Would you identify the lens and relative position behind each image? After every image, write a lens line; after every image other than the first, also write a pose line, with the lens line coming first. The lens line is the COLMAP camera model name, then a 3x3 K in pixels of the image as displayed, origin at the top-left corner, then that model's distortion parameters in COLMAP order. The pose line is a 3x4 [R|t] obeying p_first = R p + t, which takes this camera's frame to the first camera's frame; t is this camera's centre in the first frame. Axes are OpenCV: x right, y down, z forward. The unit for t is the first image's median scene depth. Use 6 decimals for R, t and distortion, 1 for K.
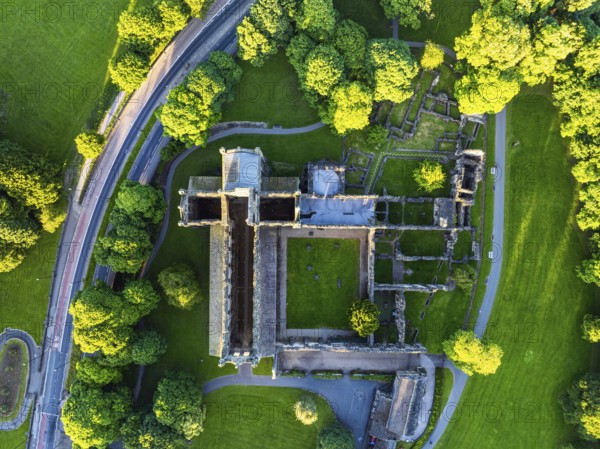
lens RADIAL K [[481.4, 0, 300.0], [0, 481.4, 224.5], [0, 0, 1]] dist [0.002731, 0.009336]
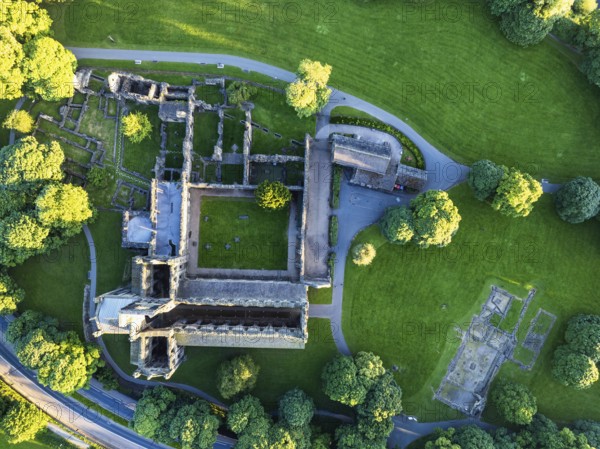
lens RADIAL K [[481.4, 0, 300.0], [0, 481.4, 224.5], [0, 0, 1]] dist [0.002731, 0.009336]
pose [[0.020018, -0.999667, -0.016287, 0.087946], [0.999739, 0.020193, -0.010654, 0.259827], [0.010979, -0.016070, 0.999811, -0.011692]]
